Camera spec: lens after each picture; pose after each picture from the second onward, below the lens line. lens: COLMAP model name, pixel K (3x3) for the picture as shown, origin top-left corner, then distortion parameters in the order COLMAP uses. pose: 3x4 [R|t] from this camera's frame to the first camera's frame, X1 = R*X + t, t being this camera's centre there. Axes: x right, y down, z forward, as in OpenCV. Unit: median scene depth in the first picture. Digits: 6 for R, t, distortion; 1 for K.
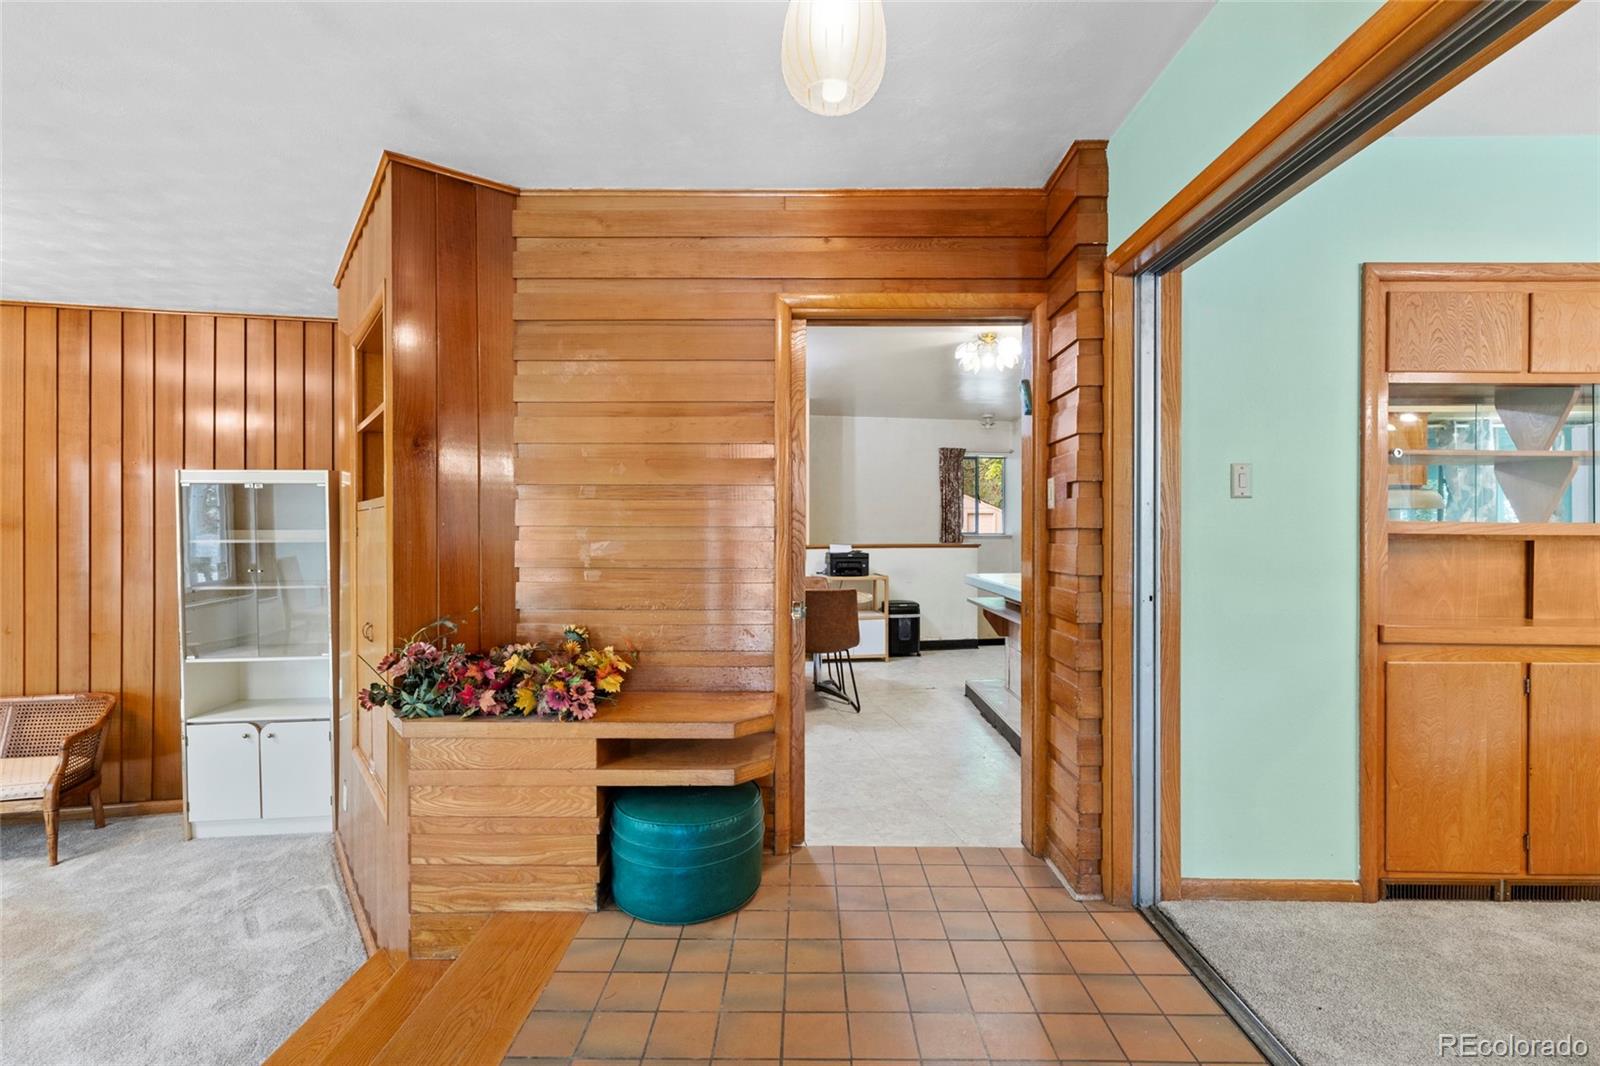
lens RADIAL K [[700.6, 0, 804.6], [0, 700.6, 529.6], [0, 0, 1]] dist [-0.002856, -0.000182]
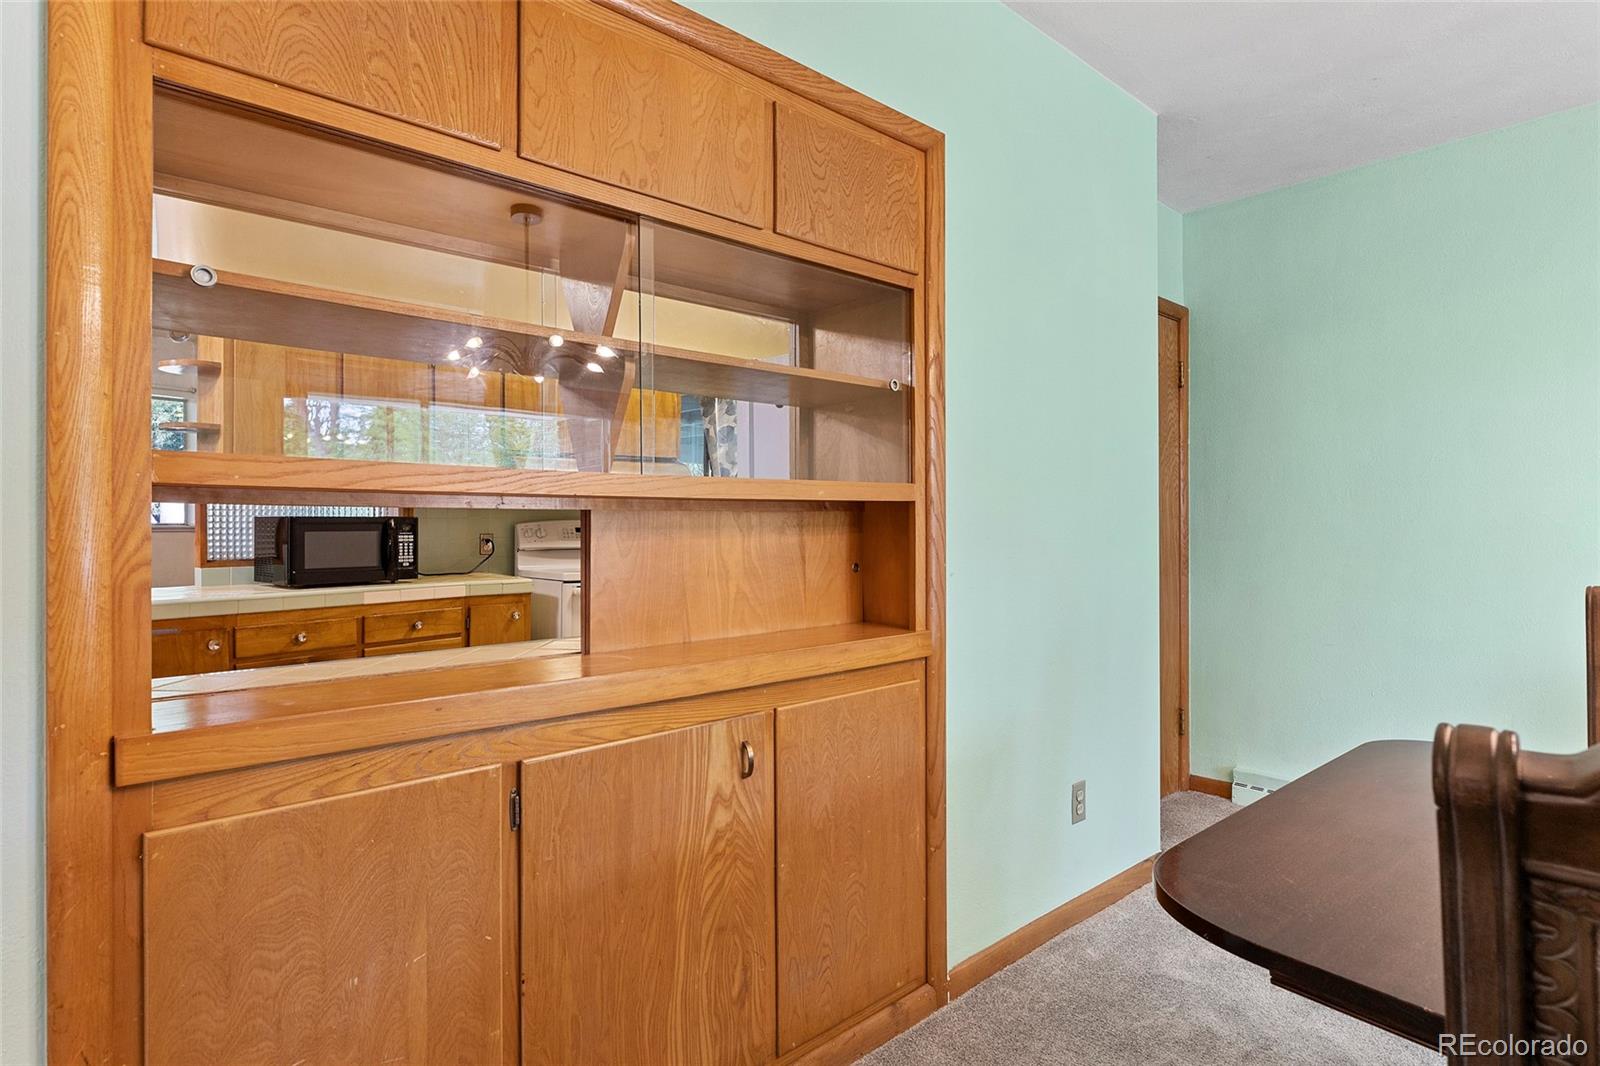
lens RADIAL K [[830.4, 0, 805.0], [0, 830.4, 520.1], [0, 0, 1]] dist [0.003614, -0.000052]
pose [[0.731716, -0.004095, 0.681598, 0.790990], [0.007828, 0.999966, -0.002396, 0.028917], [-0.681565, 0.007089, 0.731723, 0.446980]]
